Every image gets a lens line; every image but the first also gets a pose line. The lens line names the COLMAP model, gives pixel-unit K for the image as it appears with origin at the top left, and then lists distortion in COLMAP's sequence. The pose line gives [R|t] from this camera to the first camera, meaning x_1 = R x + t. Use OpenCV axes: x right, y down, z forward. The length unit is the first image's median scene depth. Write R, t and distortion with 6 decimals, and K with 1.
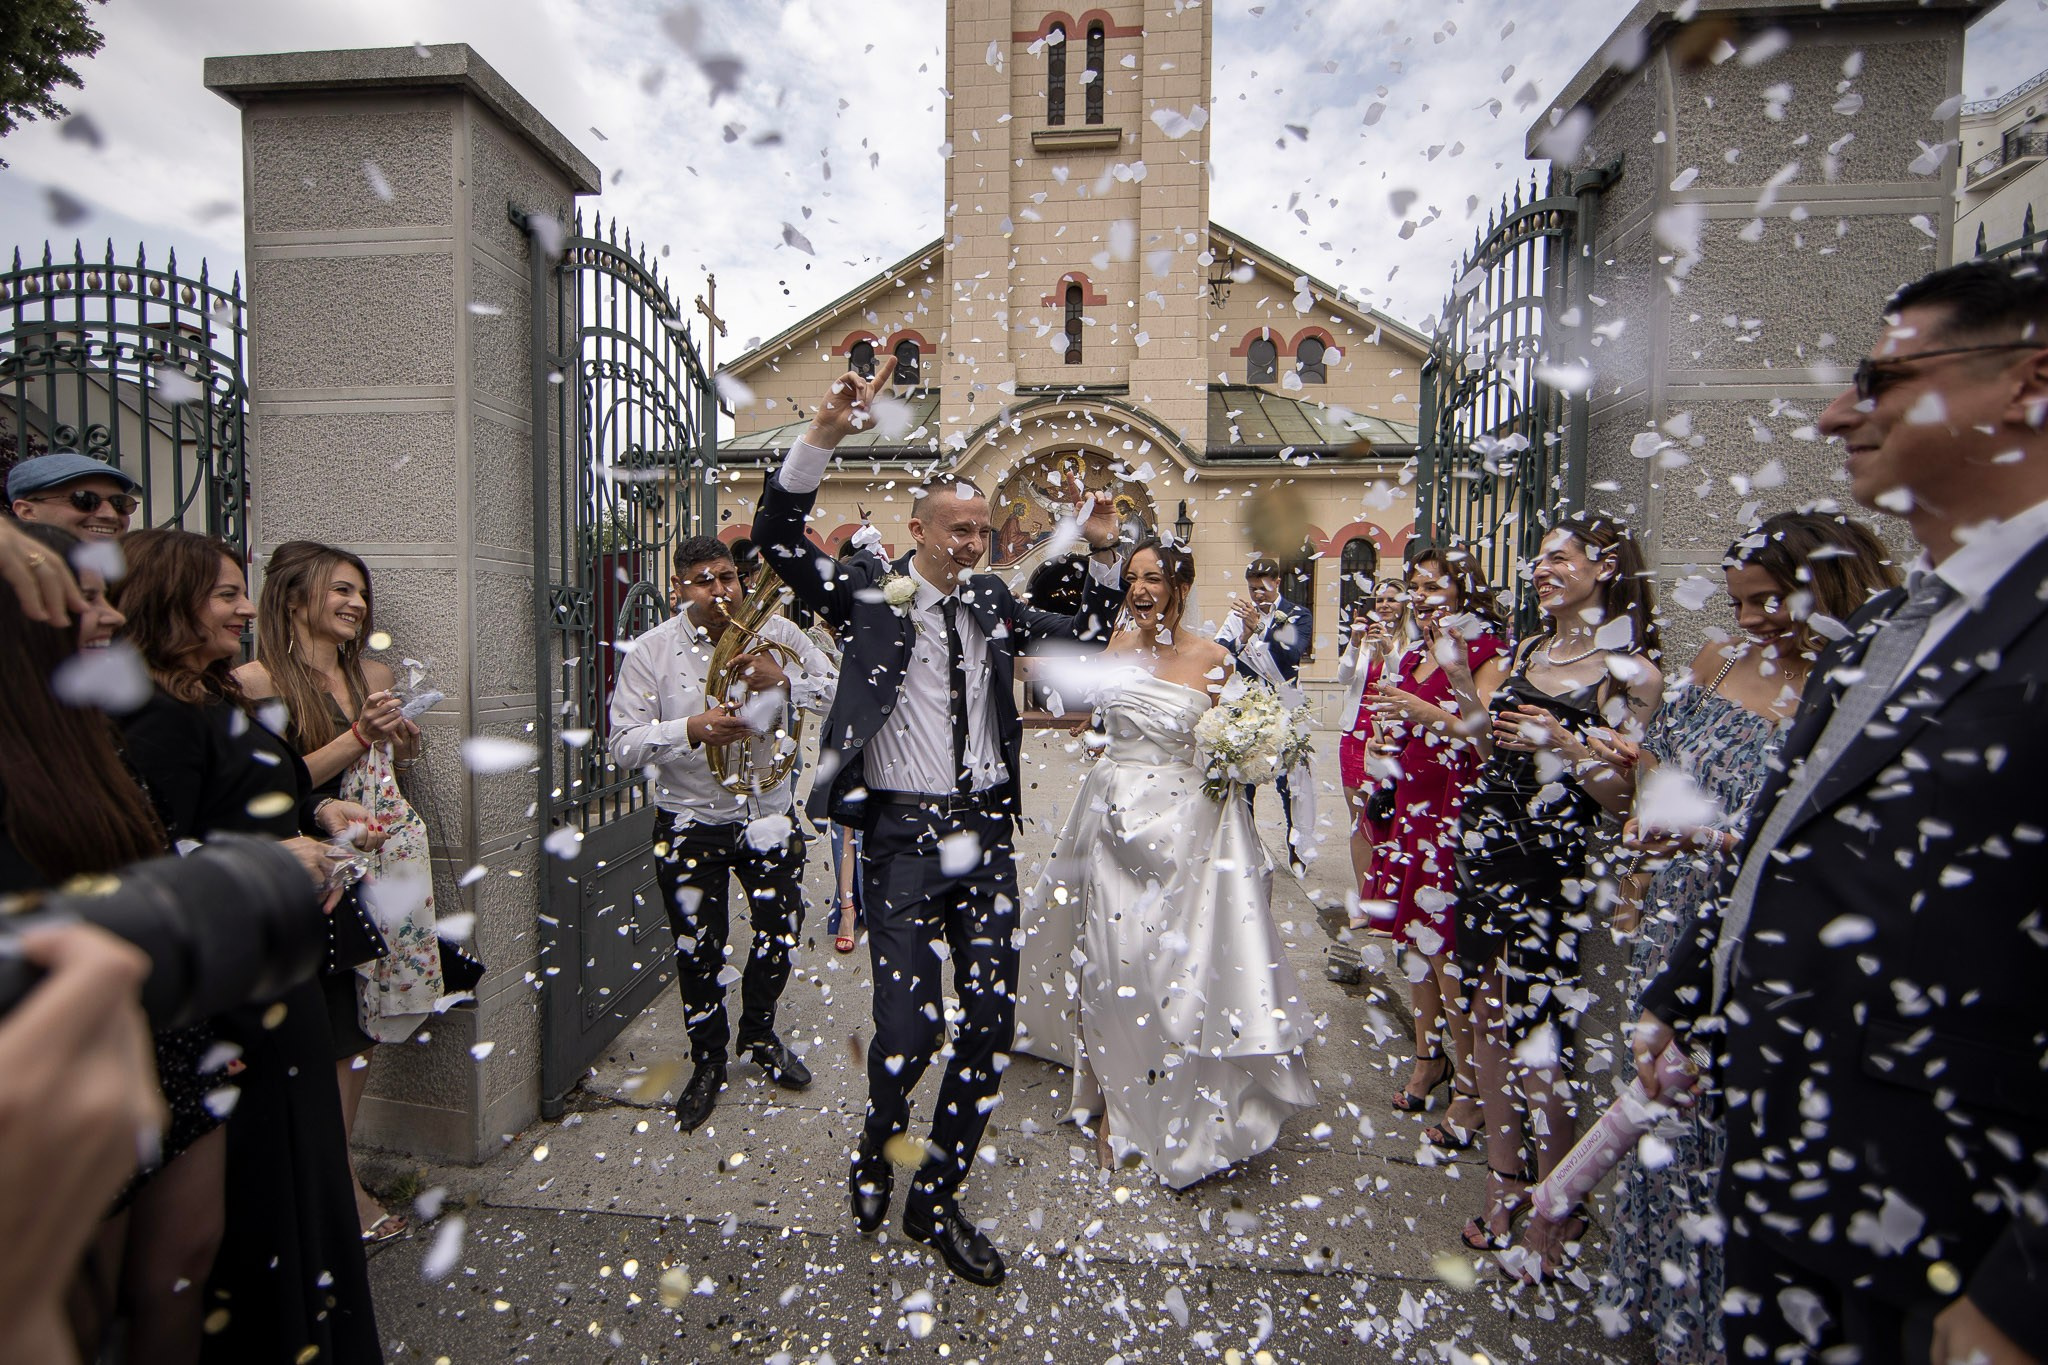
lens RADIAL K [[856.8, 0, 1025.8], [0, 856.8, 687.2], [0, 0, 1]] dist [-0.009947, 0.000749]
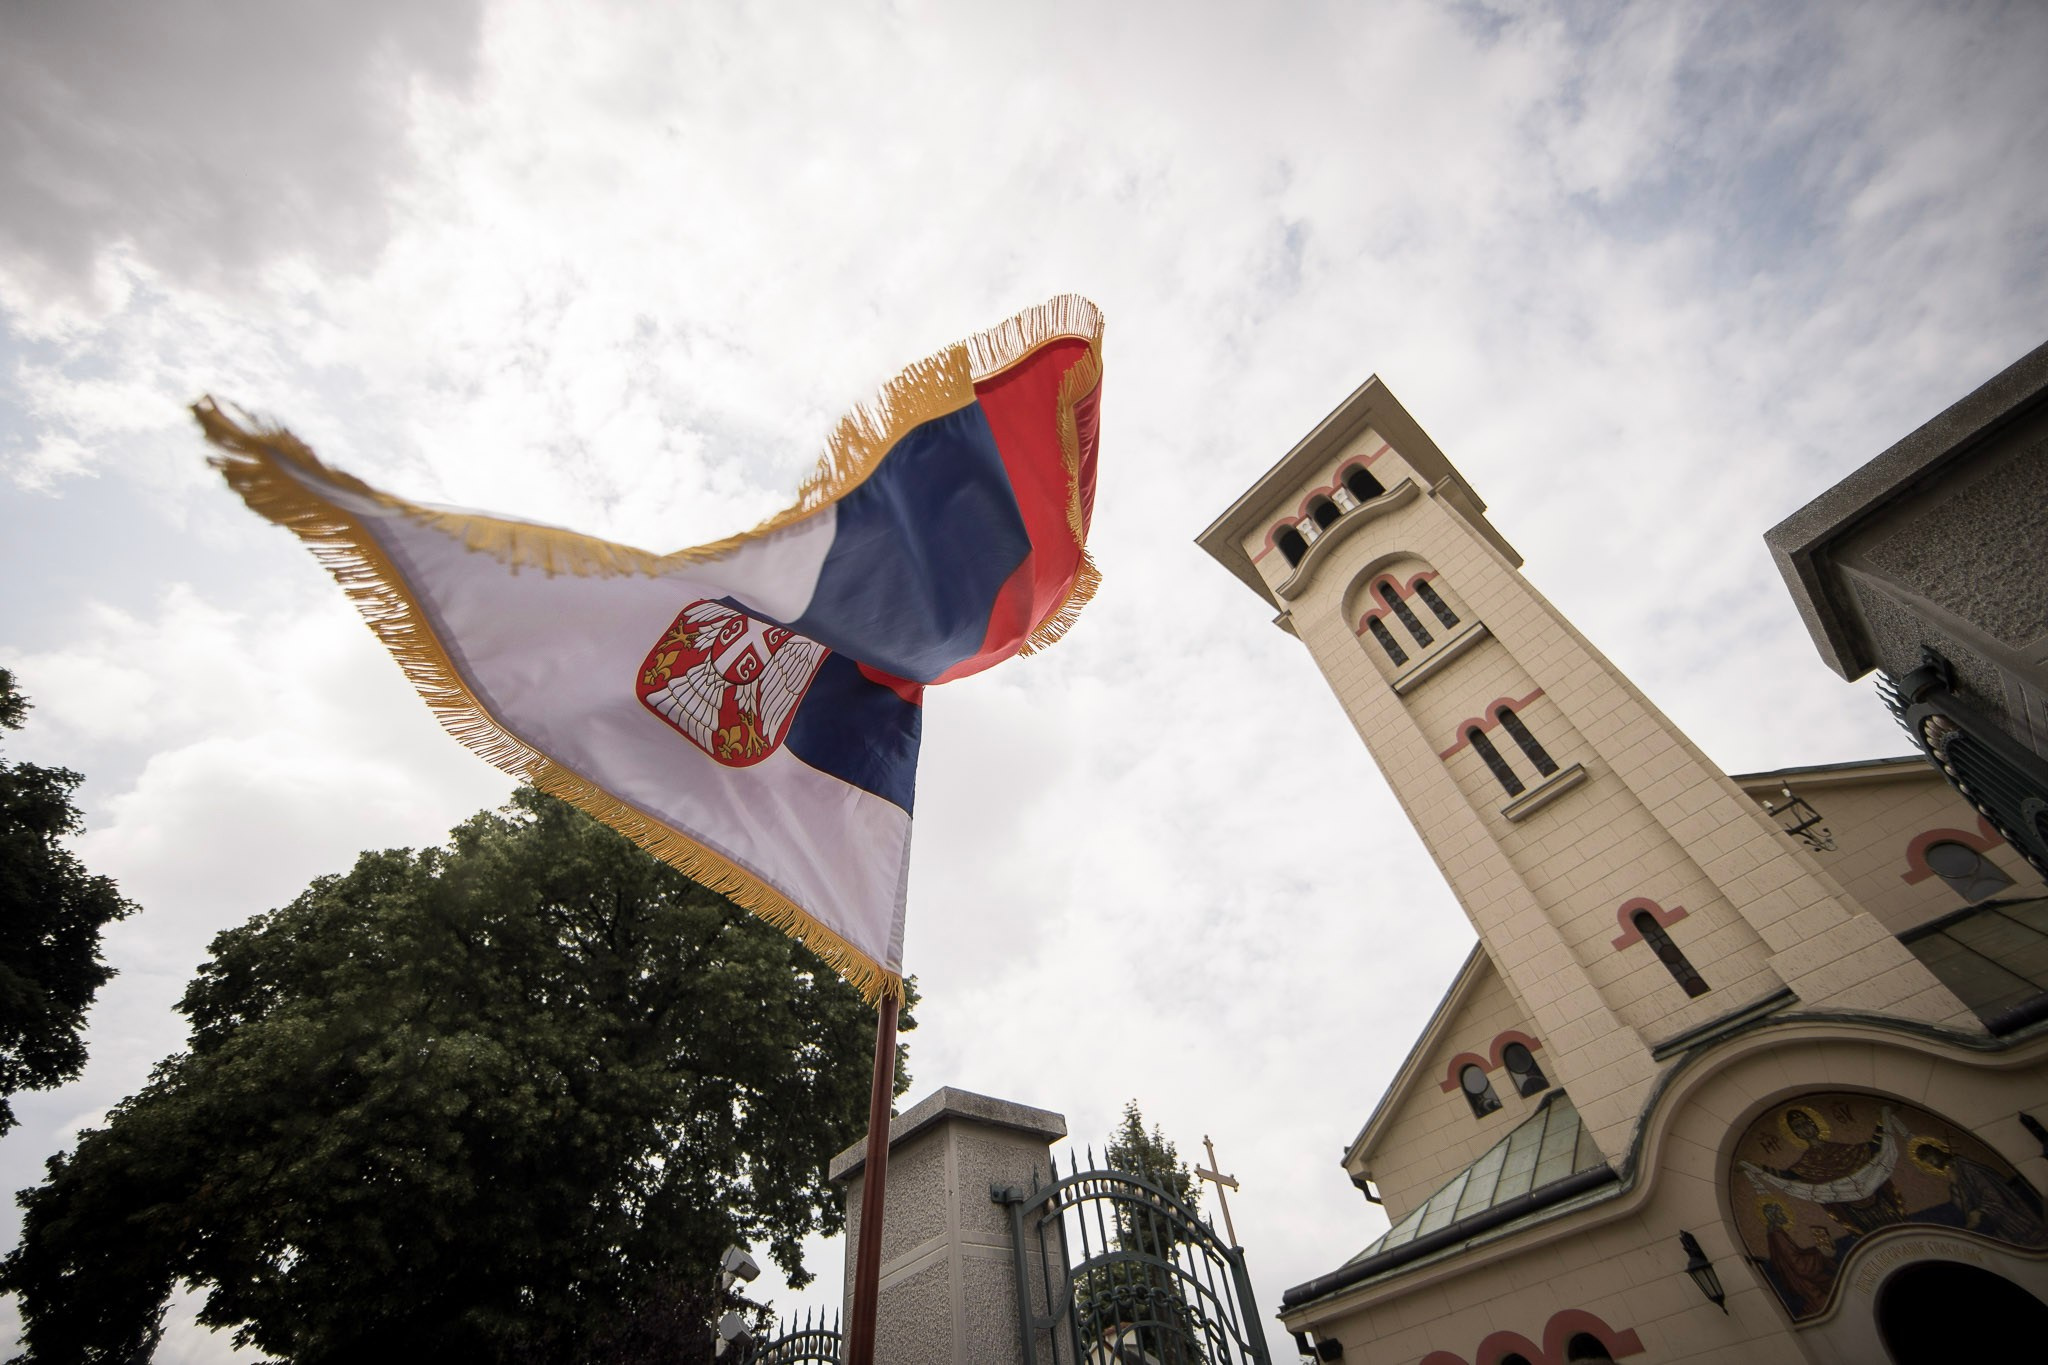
lens RADIAL K [[823.9, 0, 1044.1], [0, 823.9, 676.9], [0, 0, 1]] dist [-0.008987, 0.000529]
pose [[0.723538, -0.585757, -0.365214, 0.266672], [0.103960, 0.615511, -0.781242, -0.073260], [0.682411, 0.527291, 0.506241, 0.051975]]
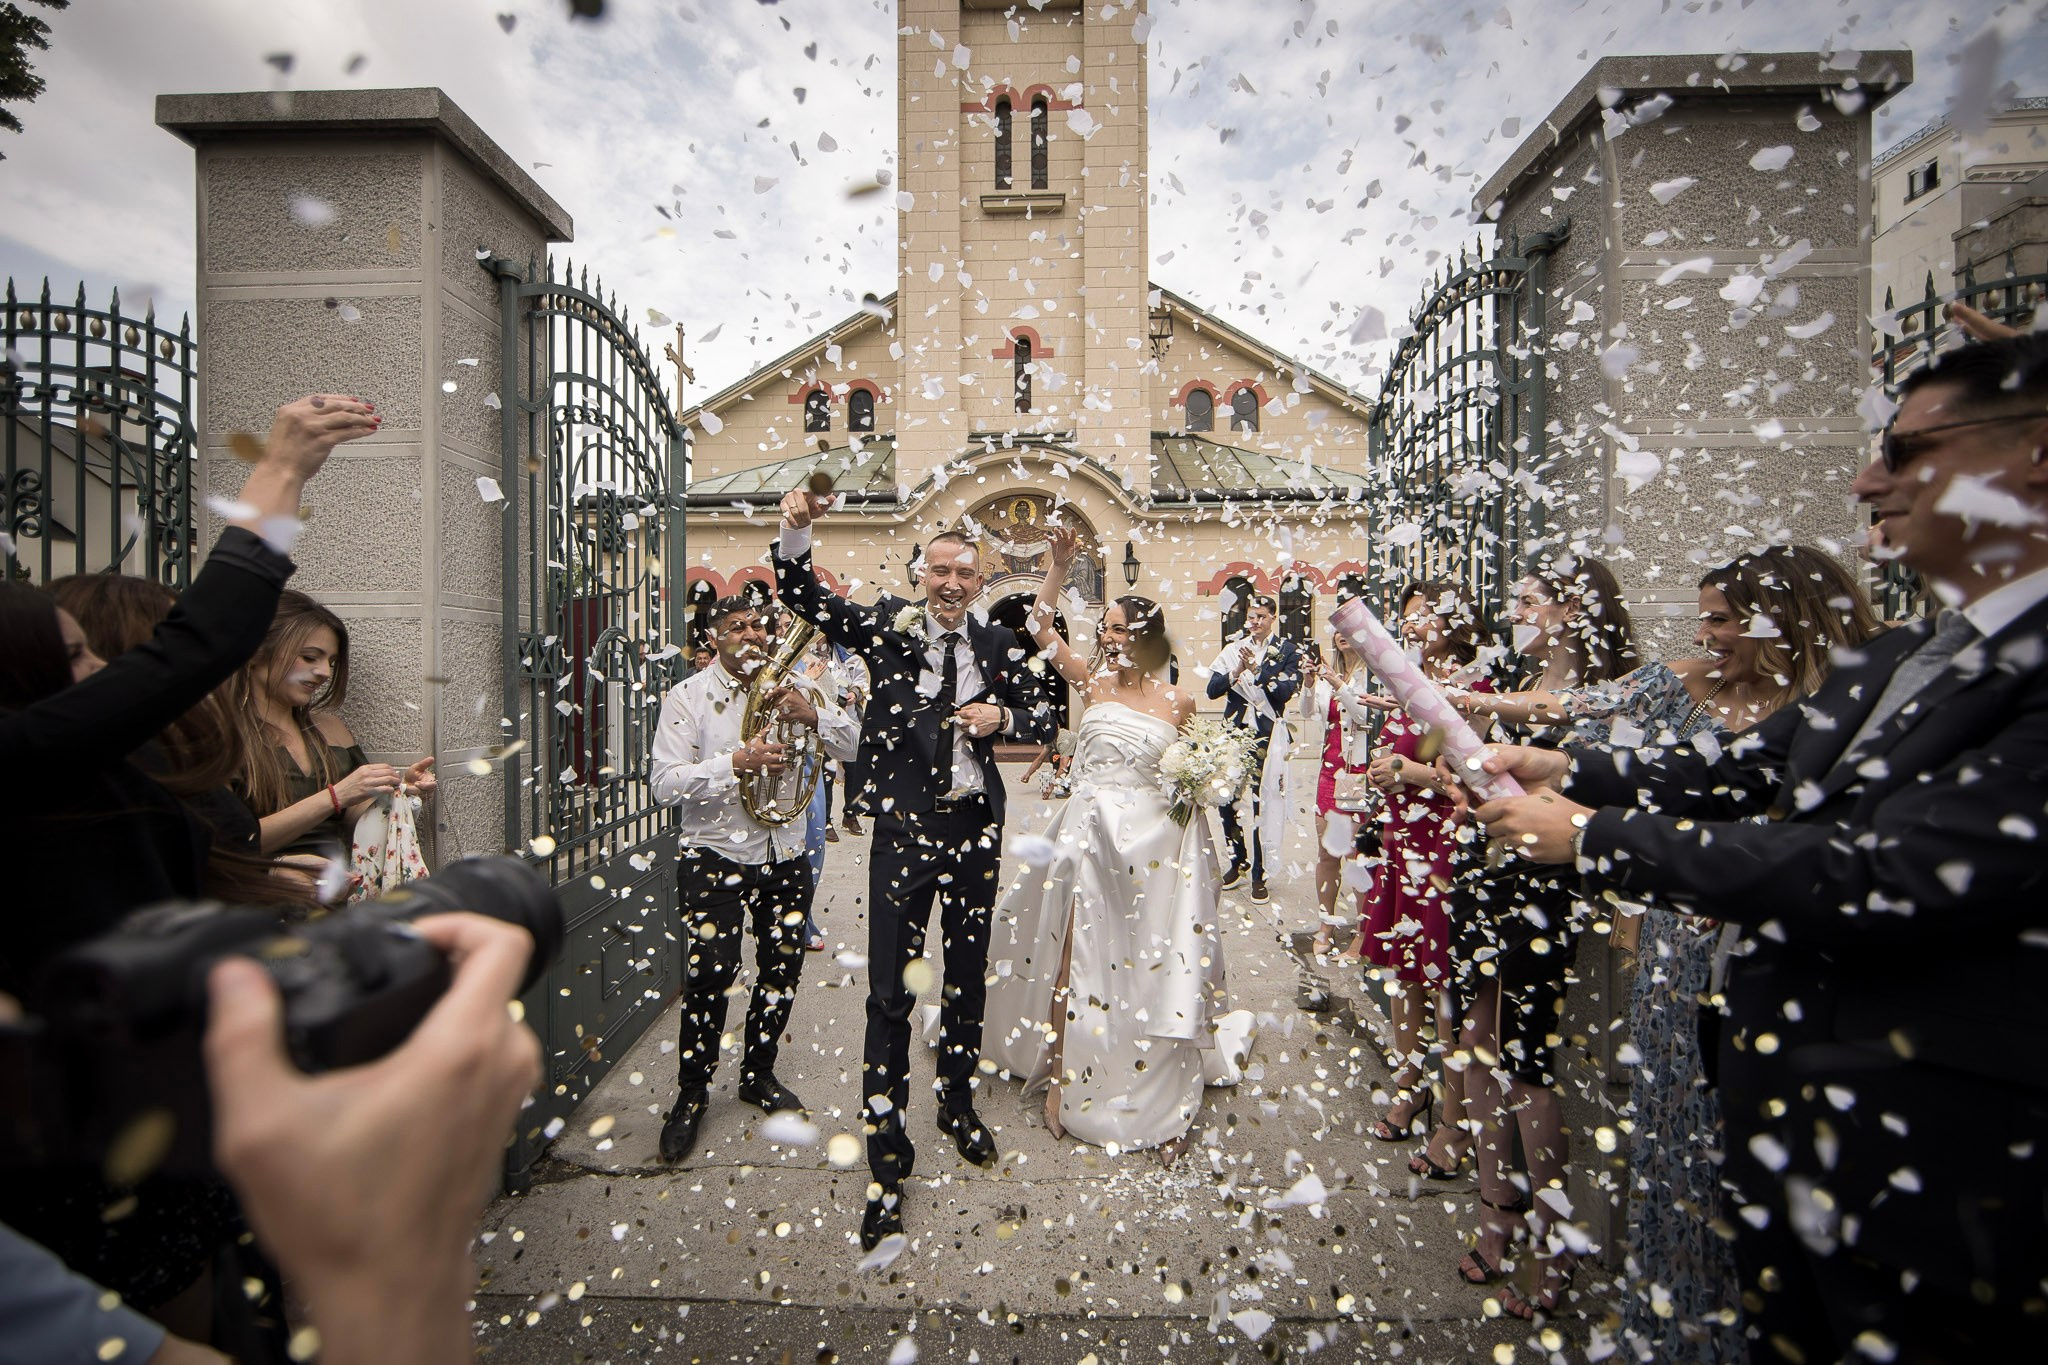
lens RADIAL K [[823.9, 0, 1024.1], [0, 823.9, 687.0], [0, 0, 1]] dist [-0.008987, 0.000529]
pose [[0.998095, -0.014981, 0.059845, -0.035449], [0.017340, 0.999085, -0.039093, -0.010286], [-0.059205, 0.040056, 0.997442, 0.030916]]
